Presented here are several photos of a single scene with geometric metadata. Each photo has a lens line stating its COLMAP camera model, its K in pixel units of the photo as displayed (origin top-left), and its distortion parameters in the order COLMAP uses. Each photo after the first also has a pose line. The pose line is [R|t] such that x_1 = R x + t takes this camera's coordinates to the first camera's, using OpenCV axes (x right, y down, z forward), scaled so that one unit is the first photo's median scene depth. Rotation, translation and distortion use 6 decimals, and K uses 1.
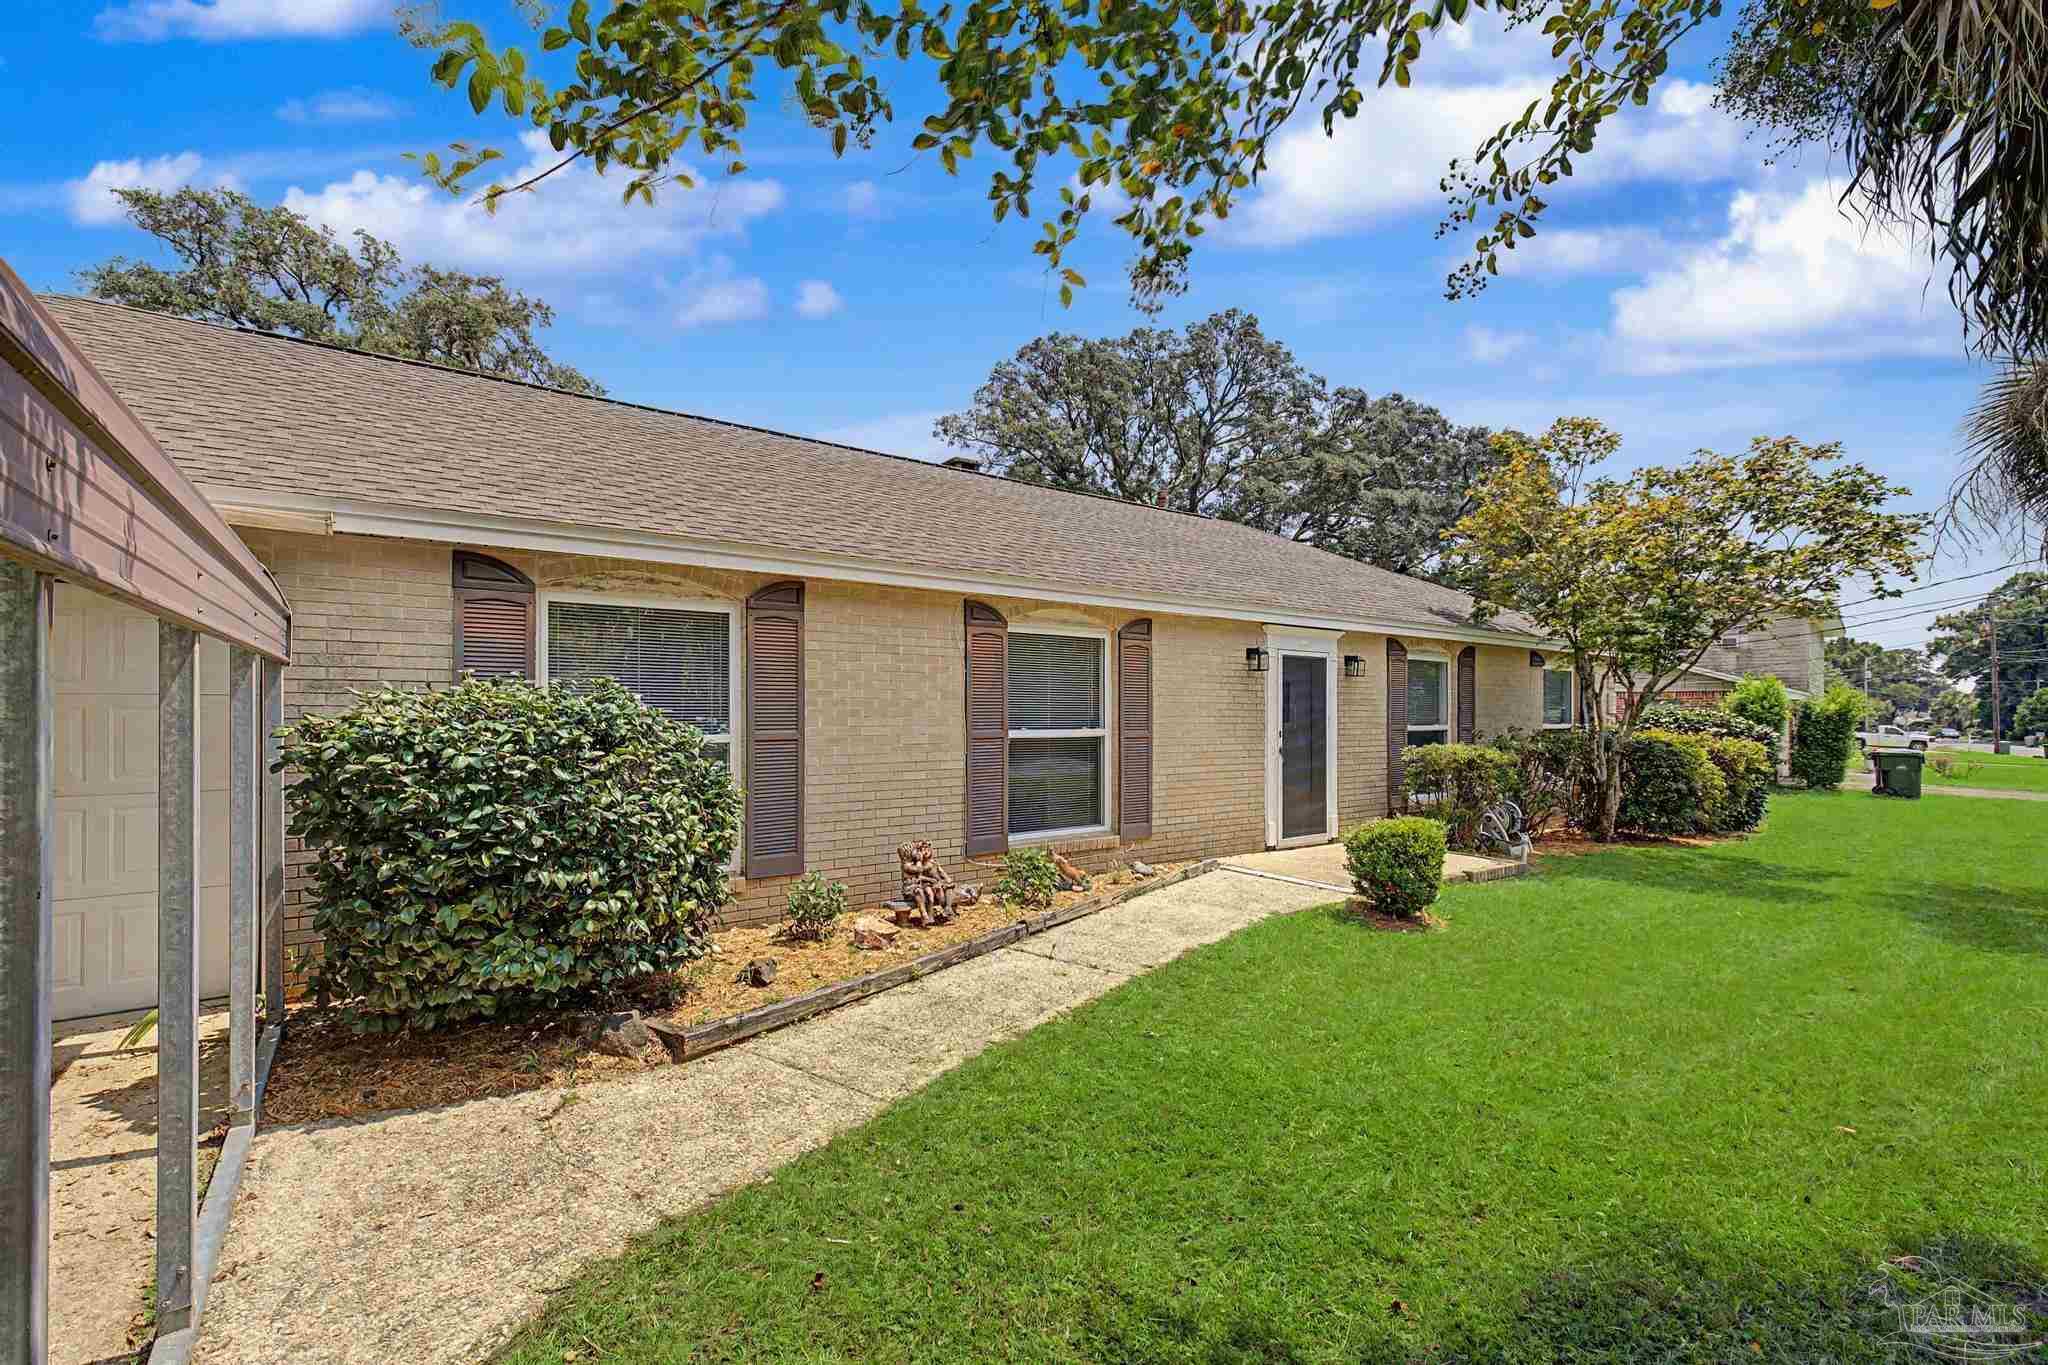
lens RADIAL K [[872.0, 0, 1016.8], [0, 872.0, 707.3], [0, 0, 1]] dist [0.002388, -0.000199]
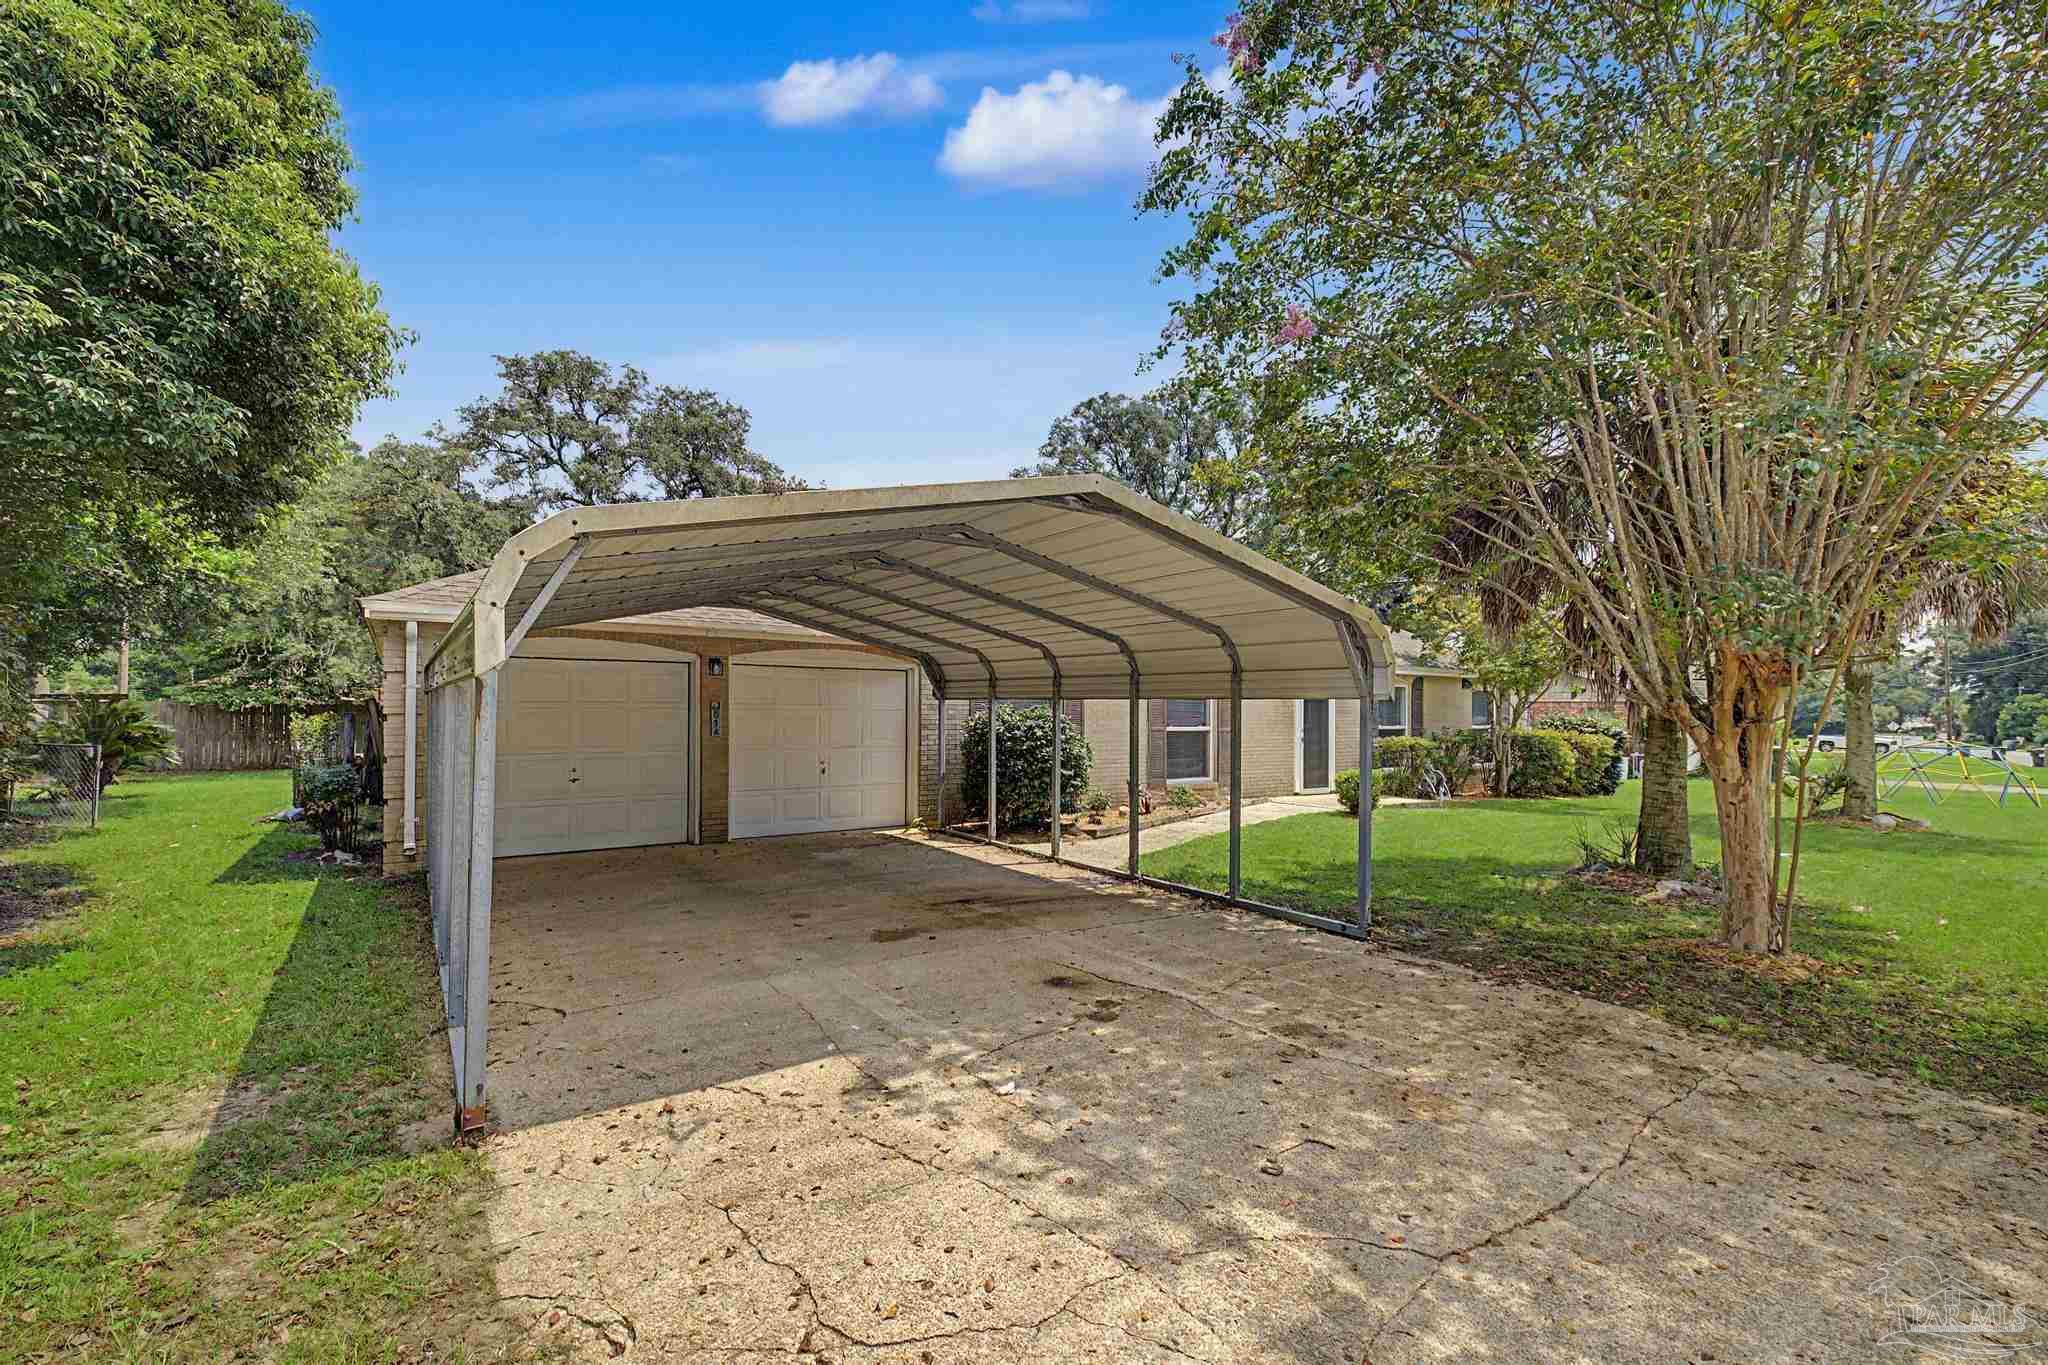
lens RADIAL K [[872.0, 0, 1016.8], [0, 872.0, 707.3], [0, 0, 1]] dist [0.002388, -0.000199]
pose [[0.999864, 0.001841, -0.016401, -0.194676], [-0.001903, 0.999991, -0.003779, -0.005905], [0.016394, 0.003810, 0.999858, -0.610750]]
